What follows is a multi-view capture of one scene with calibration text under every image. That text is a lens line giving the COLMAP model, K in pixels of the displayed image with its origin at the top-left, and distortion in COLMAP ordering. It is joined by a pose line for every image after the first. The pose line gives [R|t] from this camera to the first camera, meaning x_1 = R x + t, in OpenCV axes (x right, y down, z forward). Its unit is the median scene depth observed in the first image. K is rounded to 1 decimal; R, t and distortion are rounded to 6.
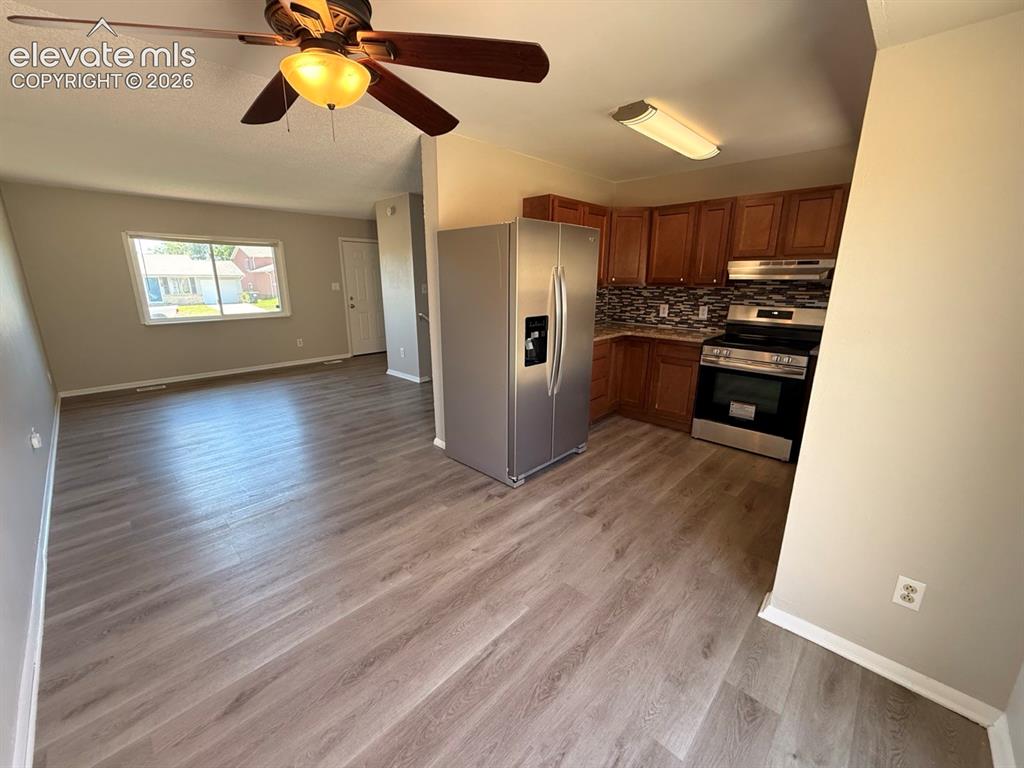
lens RADIAL K [[407.9, 0, 507.1], [0, 407.9, 383.2], [0, 0, 1]] dist [-0.000474, 0.000114]
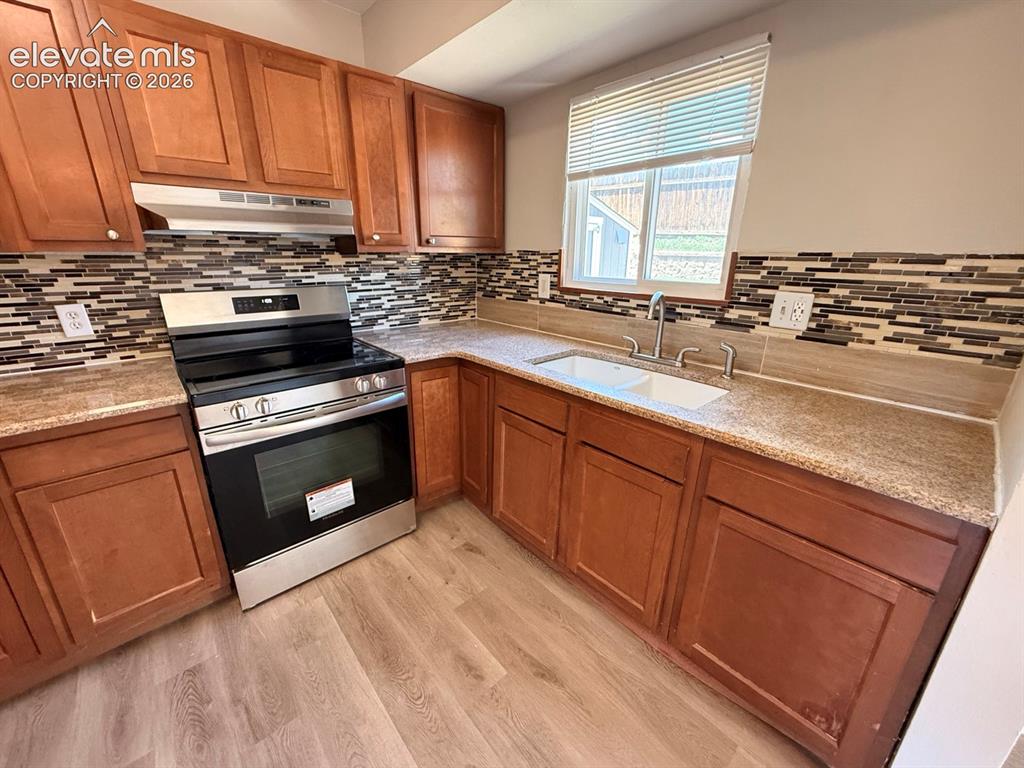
lens RADIAL K [[407.9, 0, 507.6], [0, 407.9, 383.5], [0, 0, 1]] dist [-0.000474, 0.000114]
pose [[0.075617, -0.309337, 0.947941, 0.147179], [0.246532, 0.926949, 0.282821, -0.142248], [-0.966180, 0.212312, 0.146354, 0.632317]]
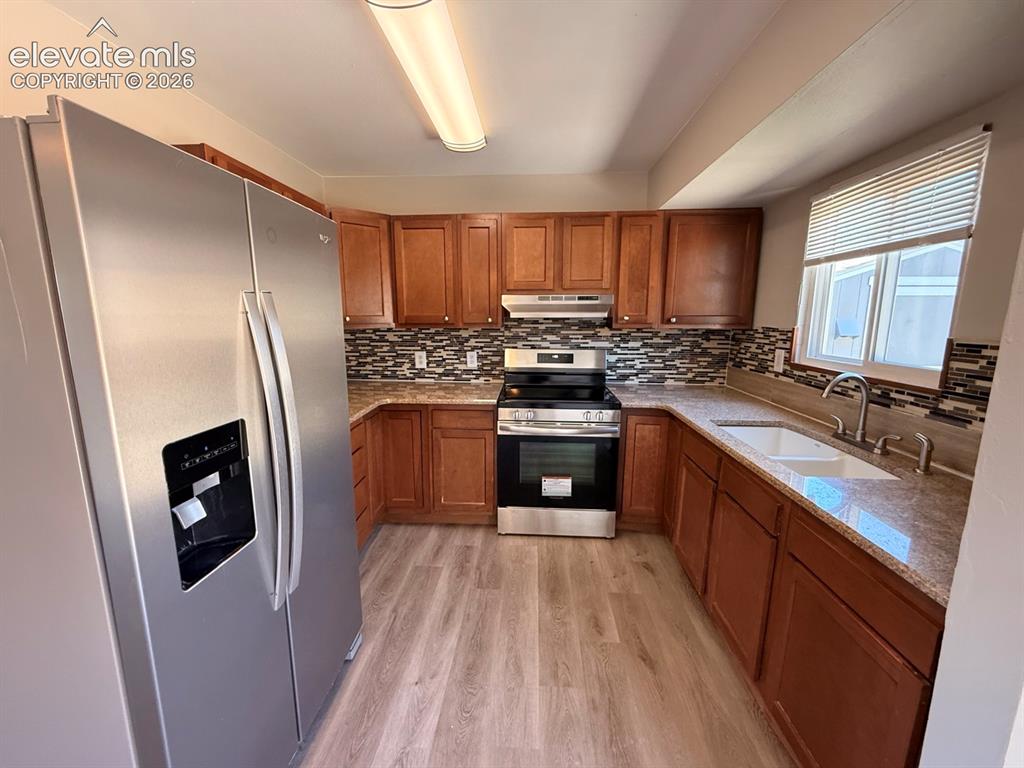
lens RADIAL K [[407.9, 0, 507.9], [0, 407.9, 383.0], [0, 0, 1]] dist [-0.000474, 0.000114]
pose [[0.760290, -0.109425, 0.640301, 0.036407], [0.165375, 0.985836, -0.027890, -0.108350], [-0.628180, 0.127094, 0.767618, 0.412324]]
